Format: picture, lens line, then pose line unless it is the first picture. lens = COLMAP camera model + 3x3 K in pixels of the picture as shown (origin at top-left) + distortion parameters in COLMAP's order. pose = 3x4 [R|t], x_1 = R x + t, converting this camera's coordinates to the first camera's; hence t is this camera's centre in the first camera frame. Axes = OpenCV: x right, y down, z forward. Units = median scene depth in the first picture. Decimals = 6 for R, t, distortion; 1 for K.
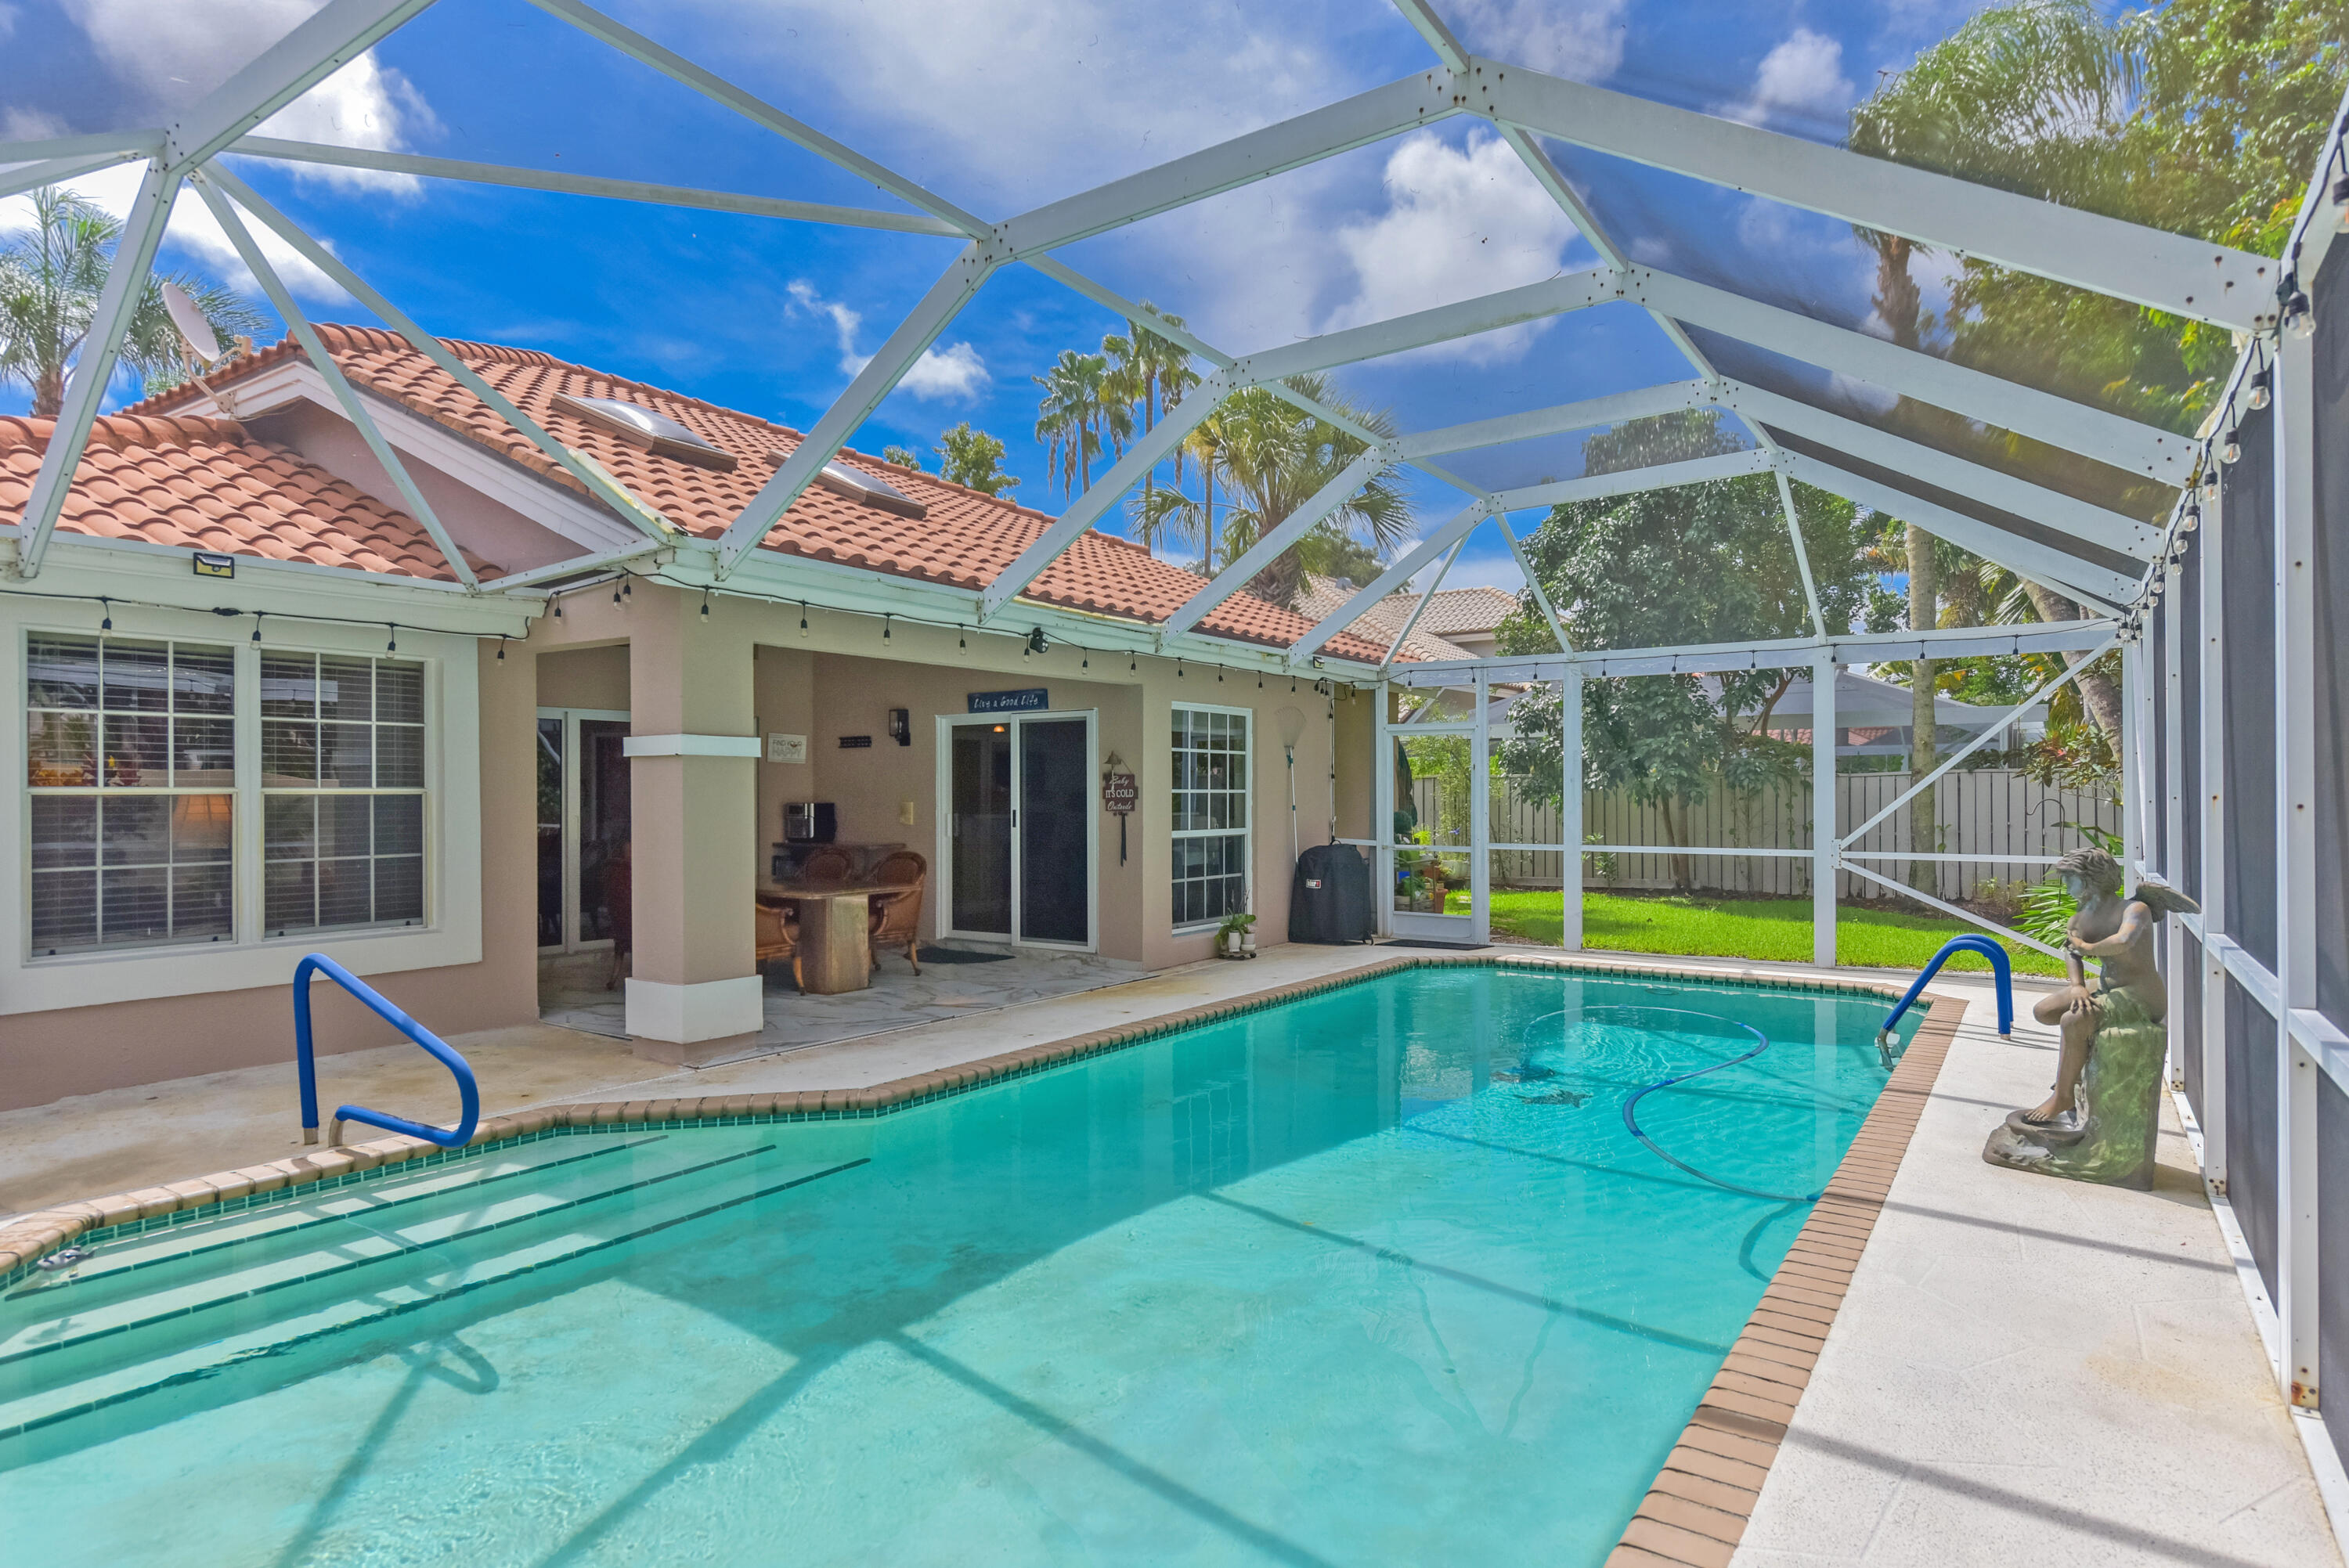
lens RADIAL K [[1278.6, 0, 1167.9], [0, 1278.6, 786.4], [0, 0, 1]] dist [-0.000956, 0.000067]
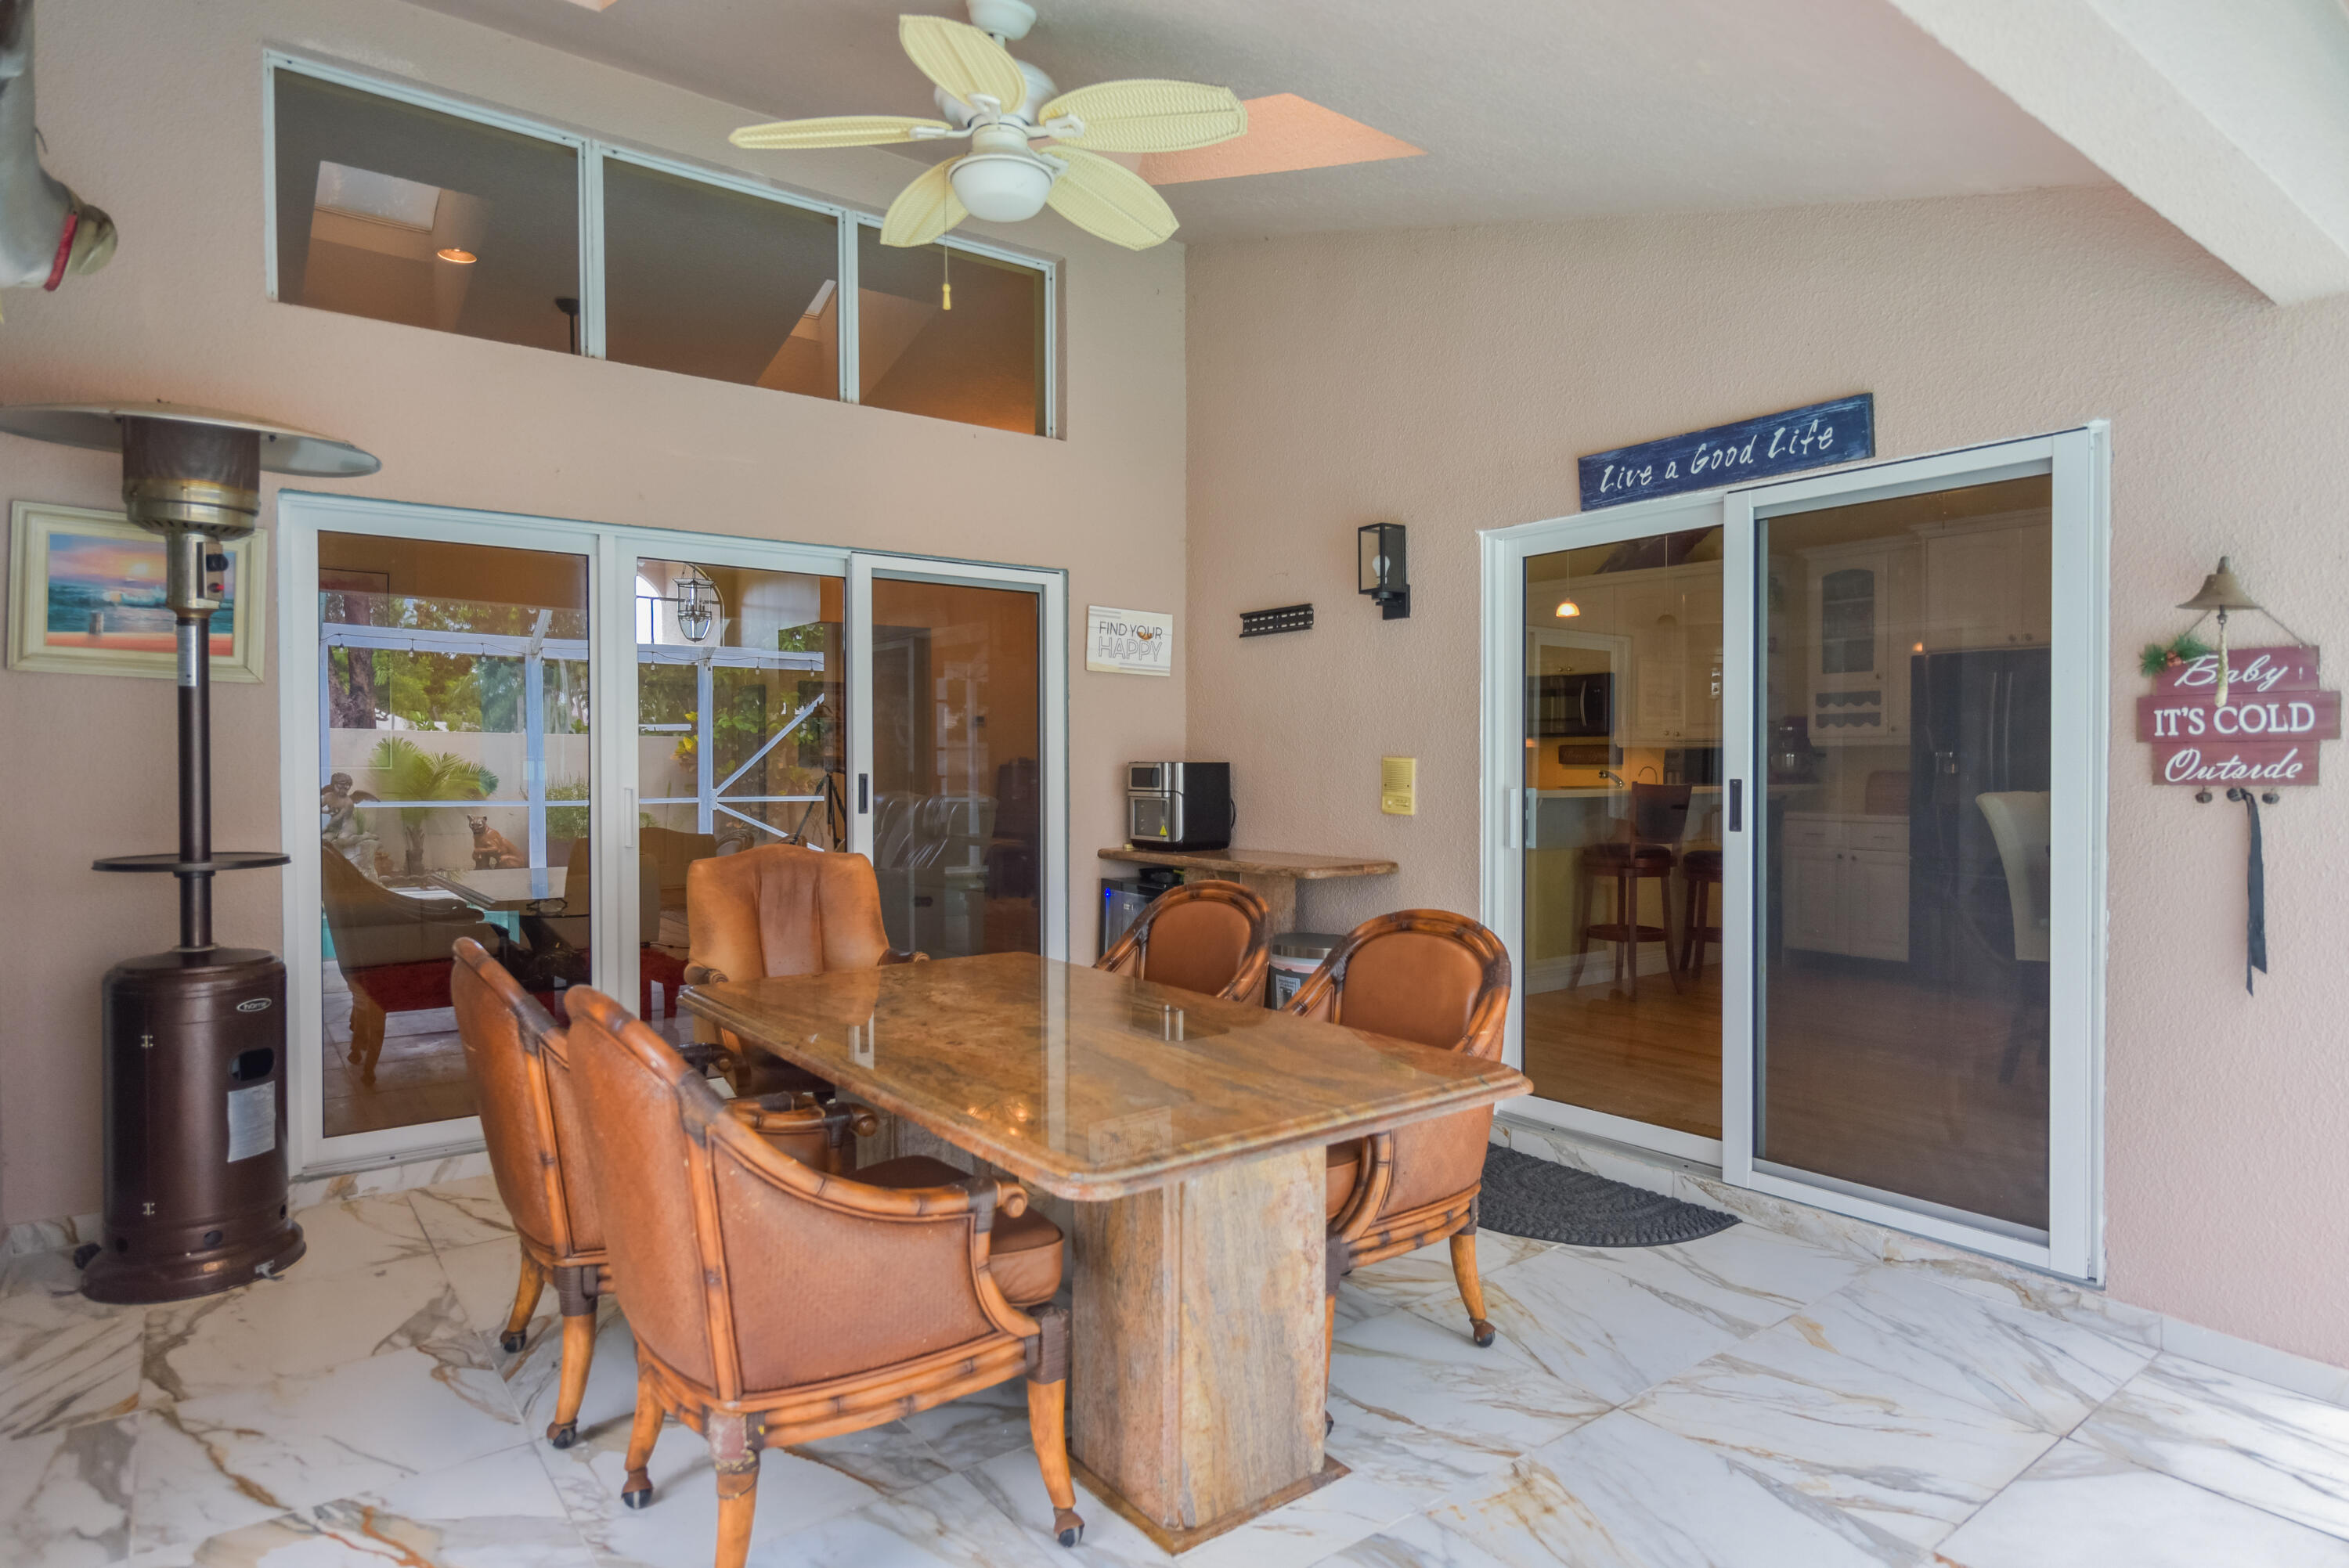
lens RADIAL K [[1278.6, 0, 1169.9], [0, 1278.6, 778.5], [0, 0, 1]] dist [-0.000956, 0.000067]
pose [[0.949272, 0.006030, -0.314398, -0.152675], [-0.001005, 0.999869, 0.016144, 0.012812], [0.314455, -0.015009, 0.949154, 0.619451]]
